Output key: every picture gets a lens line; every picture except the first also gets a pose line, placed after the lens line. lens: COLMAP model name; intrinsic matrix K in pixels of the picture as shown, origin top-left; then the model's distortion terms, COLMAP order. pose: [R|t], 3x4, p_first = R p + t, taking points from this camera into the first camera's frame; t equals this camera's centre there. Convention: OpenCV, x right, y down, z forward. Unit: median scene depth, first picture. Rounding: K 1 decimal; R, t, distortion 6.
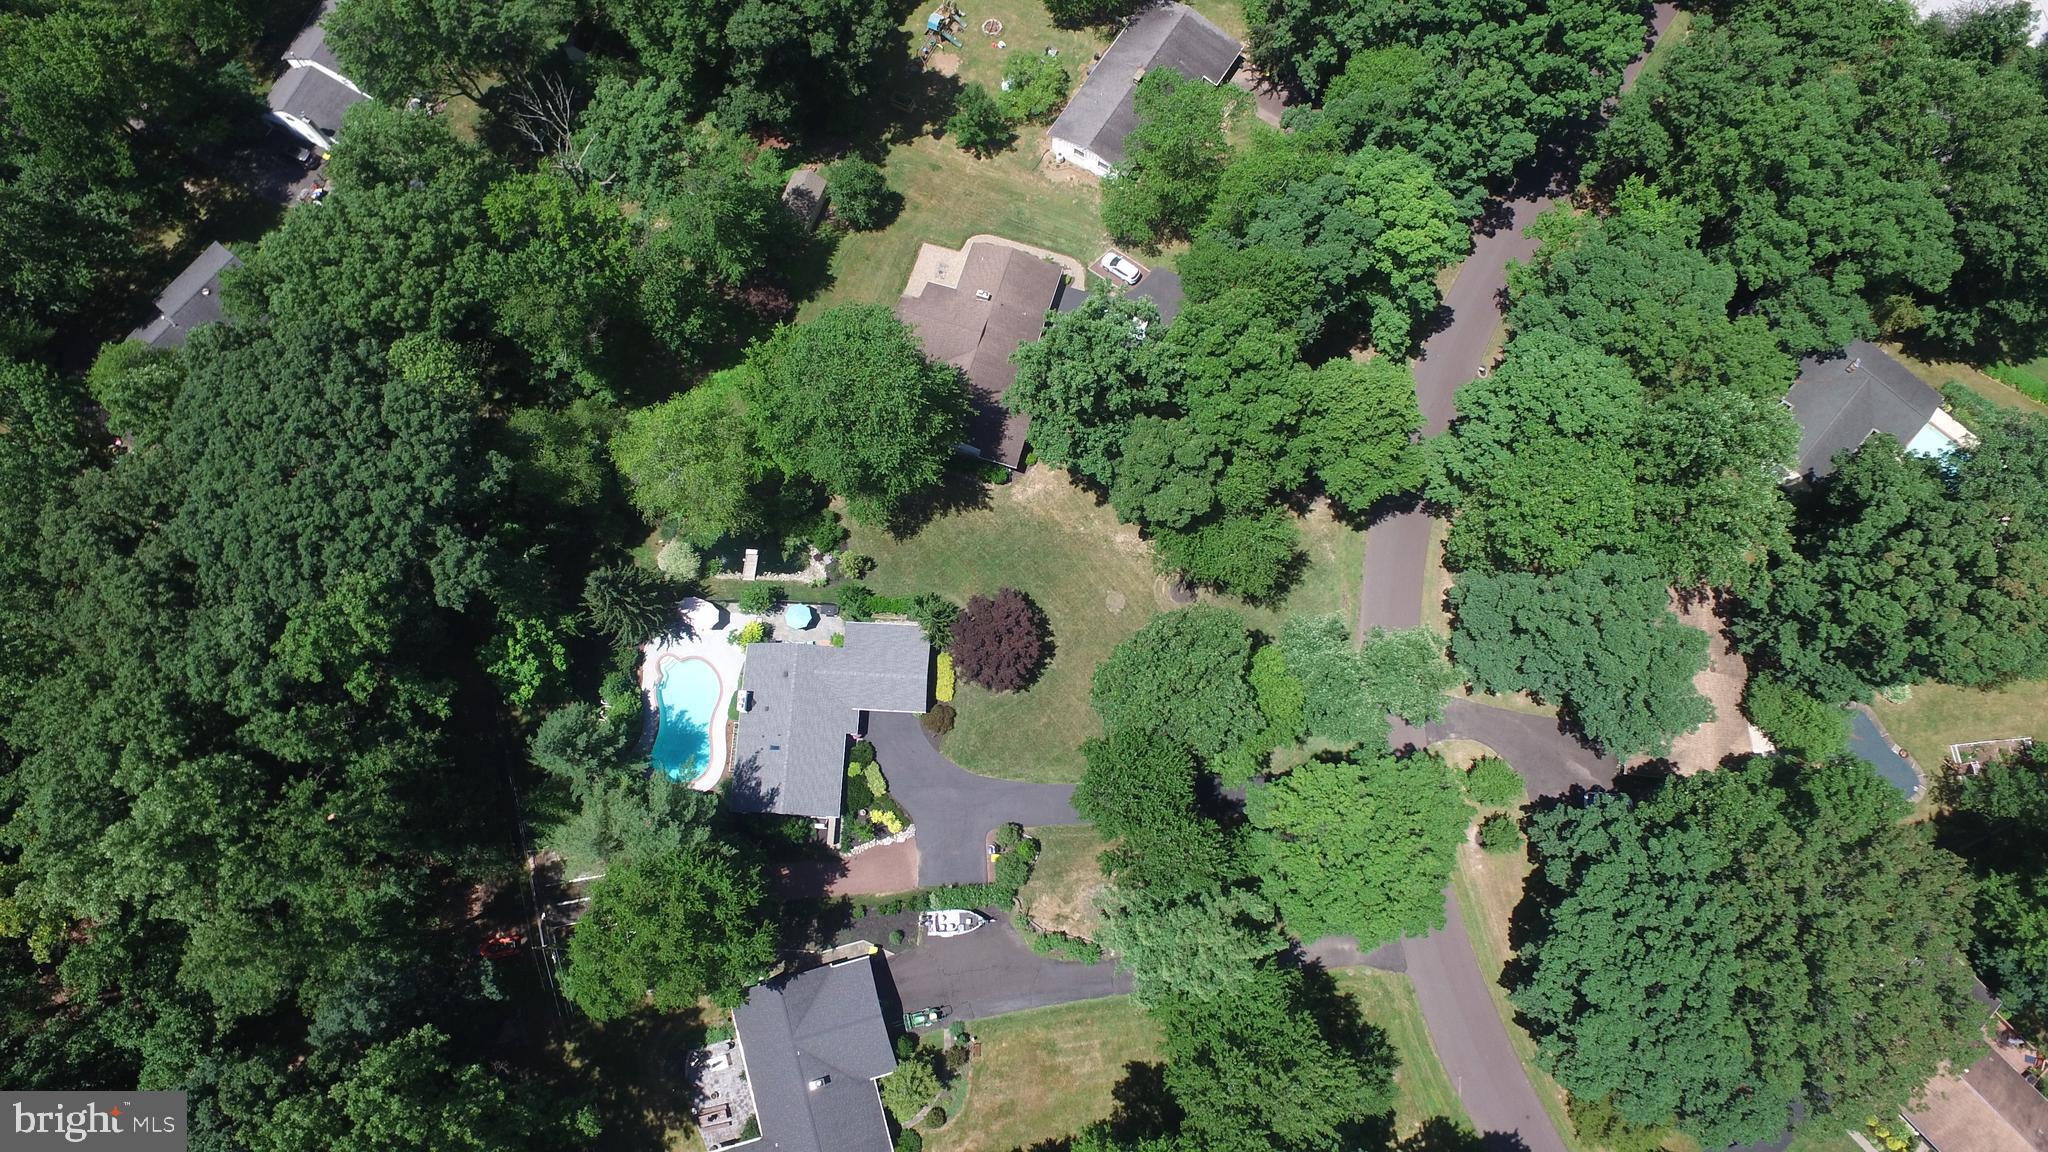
lens RADIAL K [[1189.7, 0, 1024.0], [0, 1189.7, 576.0], [0, 0, 1]] dist [-0.124416, 0.089211]
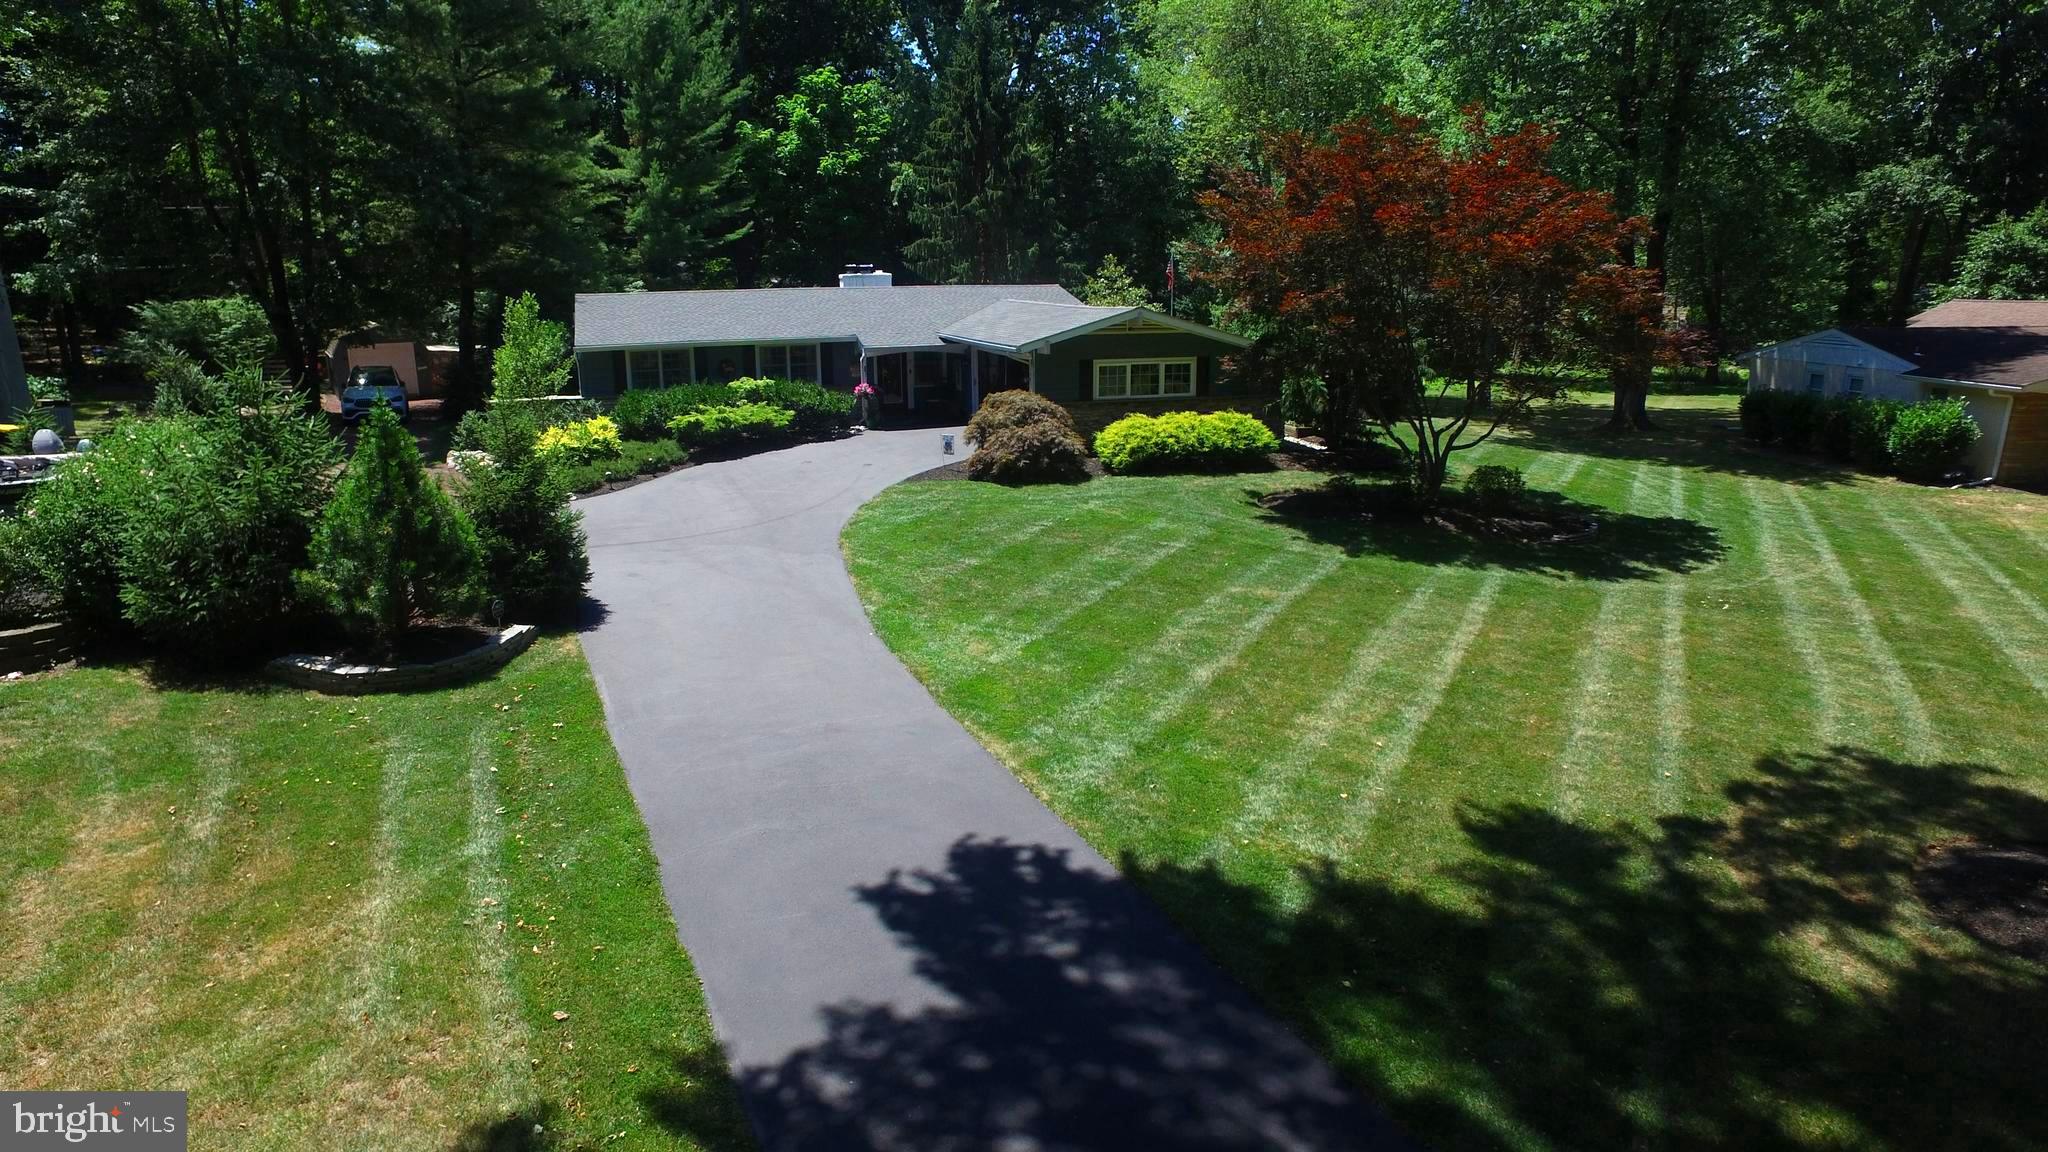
lens RADIAL K [[1189.7, 0, 1024.0], [0, 1189.7, 576.0], [0, 0, 1]] dist [-0.124416, 0.089211]
pose [[0.370815, 0.218818, -0.902560, 0.156239], [-0.893598, 0.348757, -0.282579, 0.202109], [0.252941, 0.911311, 0.324860, 0.965707]]
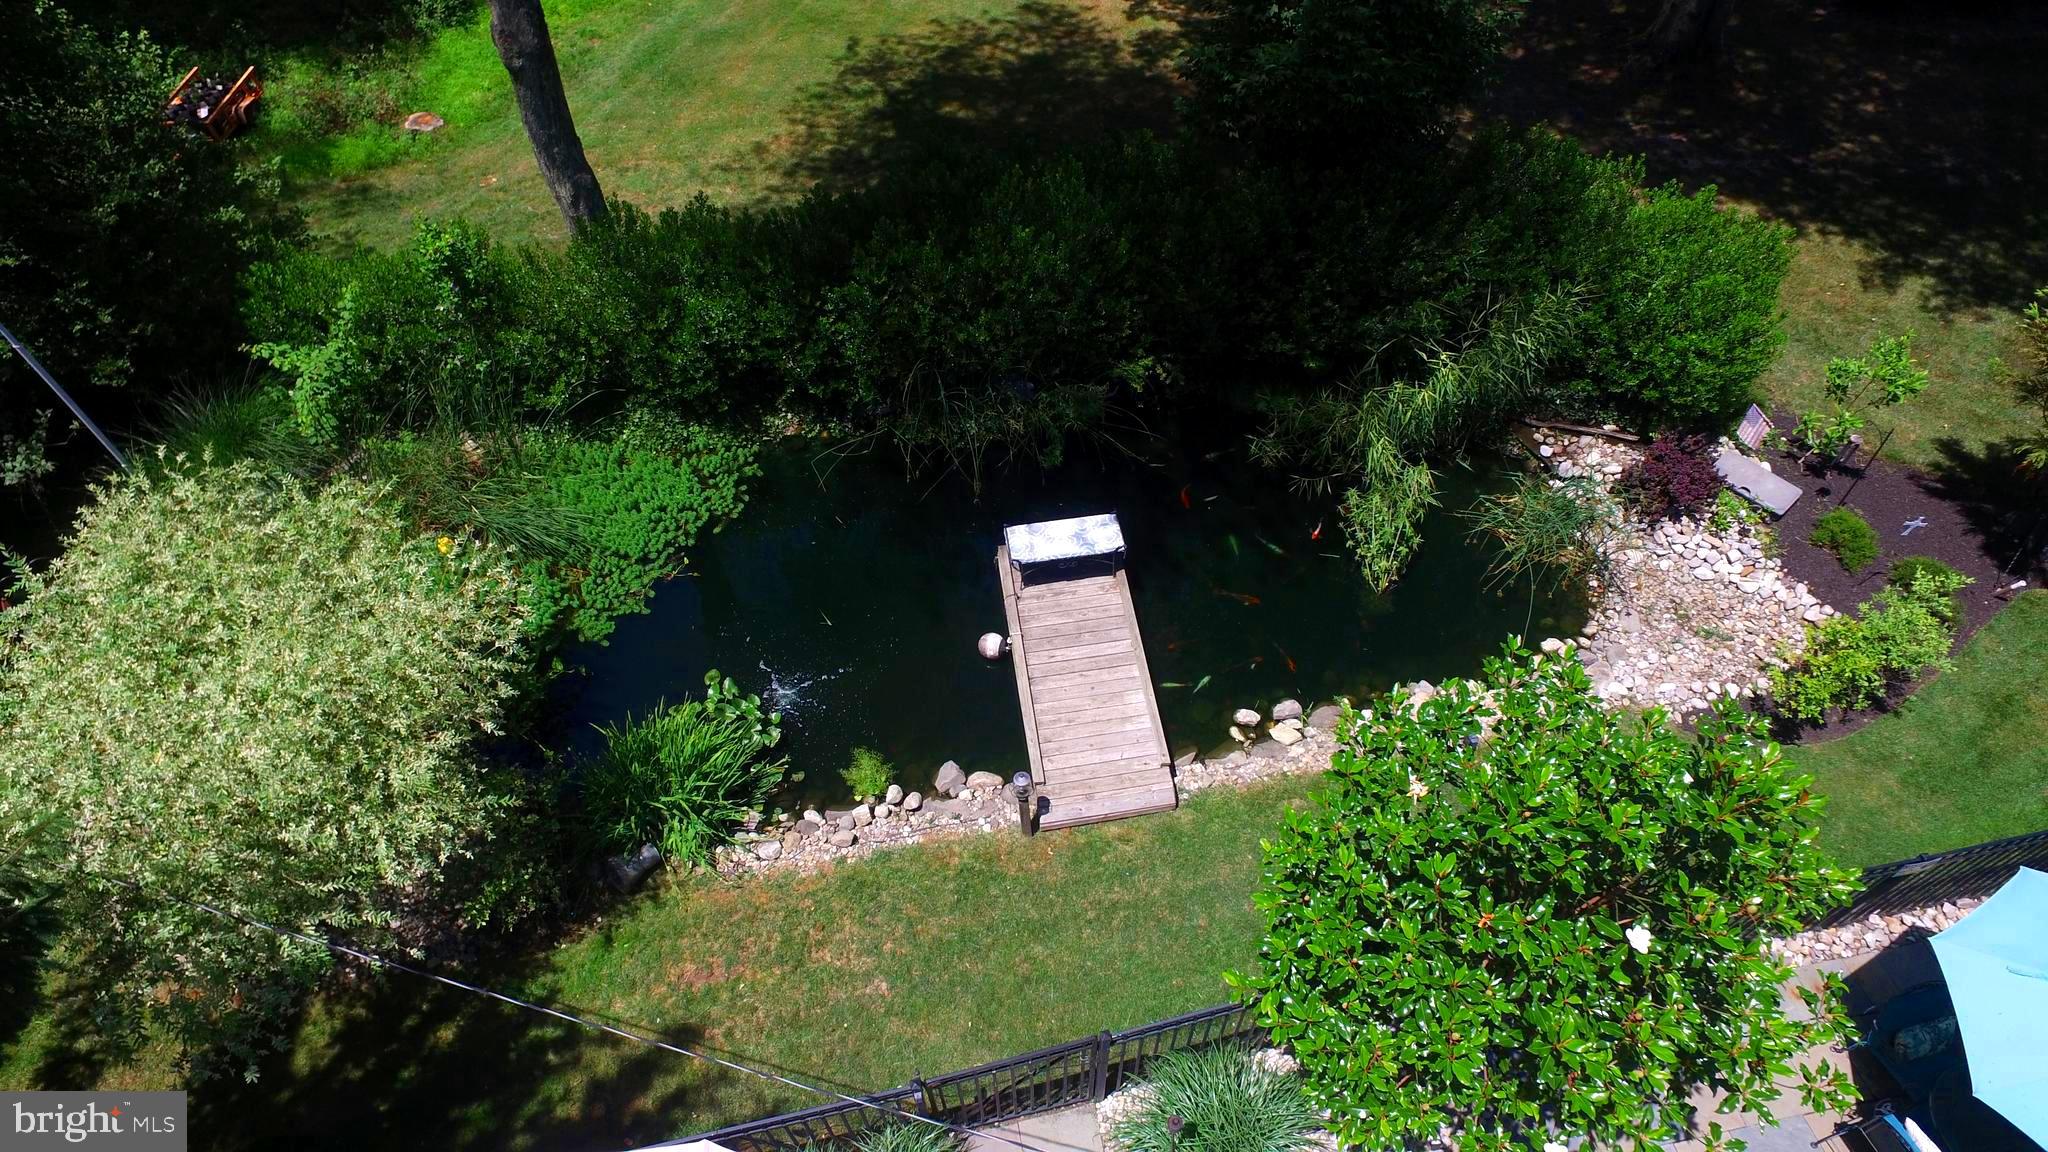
lens RADIAL K [[1189.7, 0, 1024.0], [0, 1189.7, 576.0], [0, 0, 1]] dist [-0.124416, 0.089211]
pose [[0.970535, -0.181427, 0.158576, -0.265879], [0.230885, 0.888502, -0.396556, 0.022525], [-0.068949, 0.421484, 0.904211, 0.967578]]
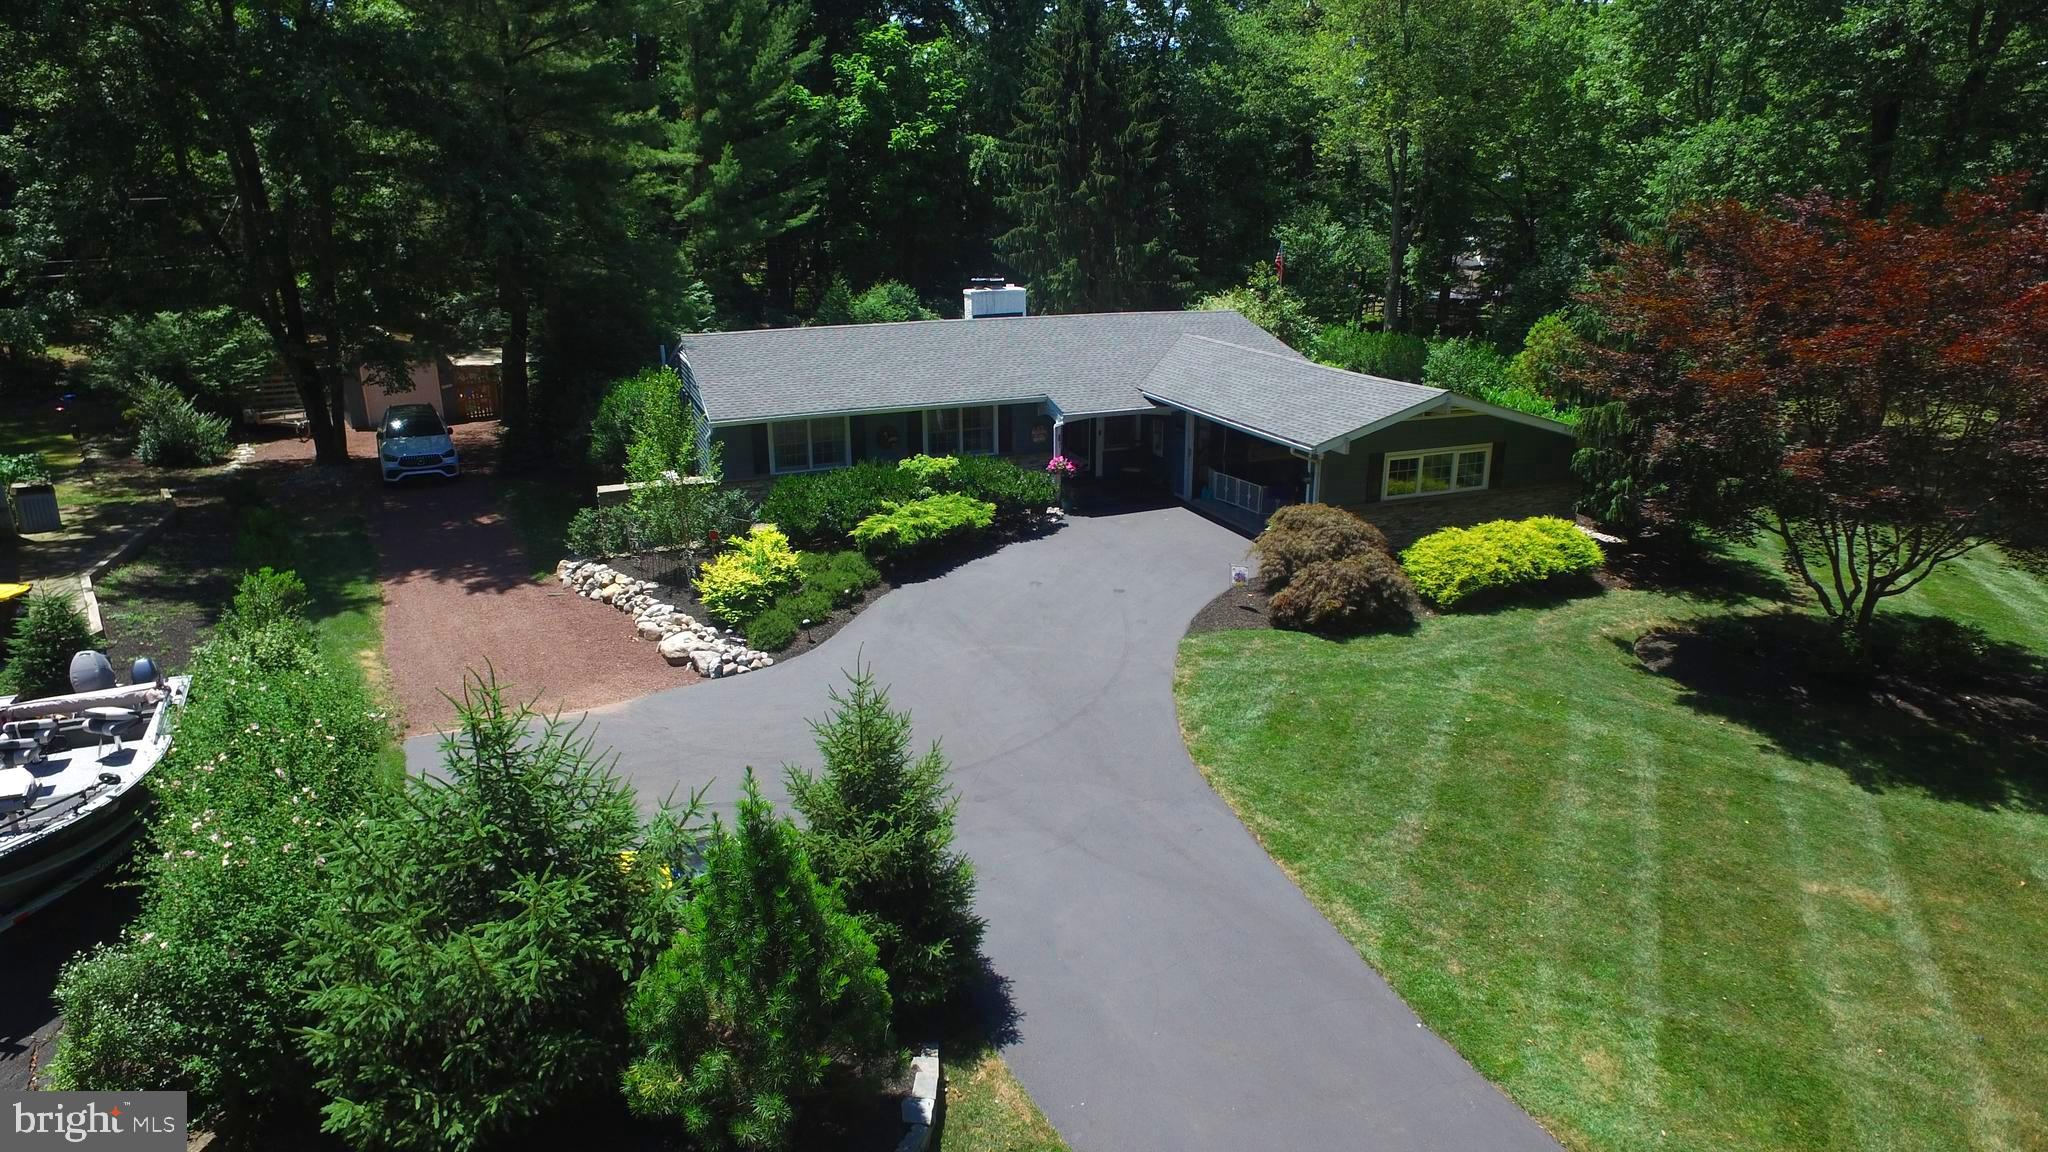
lens RADIAL K [[1189.7, 0, 1024.0], [0, 1189.7, 576.0], [0, 0, 1]] dist [-0.124416, 0.089211]
pose [[0.412196, 0.269487, -0.870328, 0.077220], [-0.877273, 0.375255, -0.299292, 0.226348], [0.245939, 0.886882, 0.391093, 0.931763]]
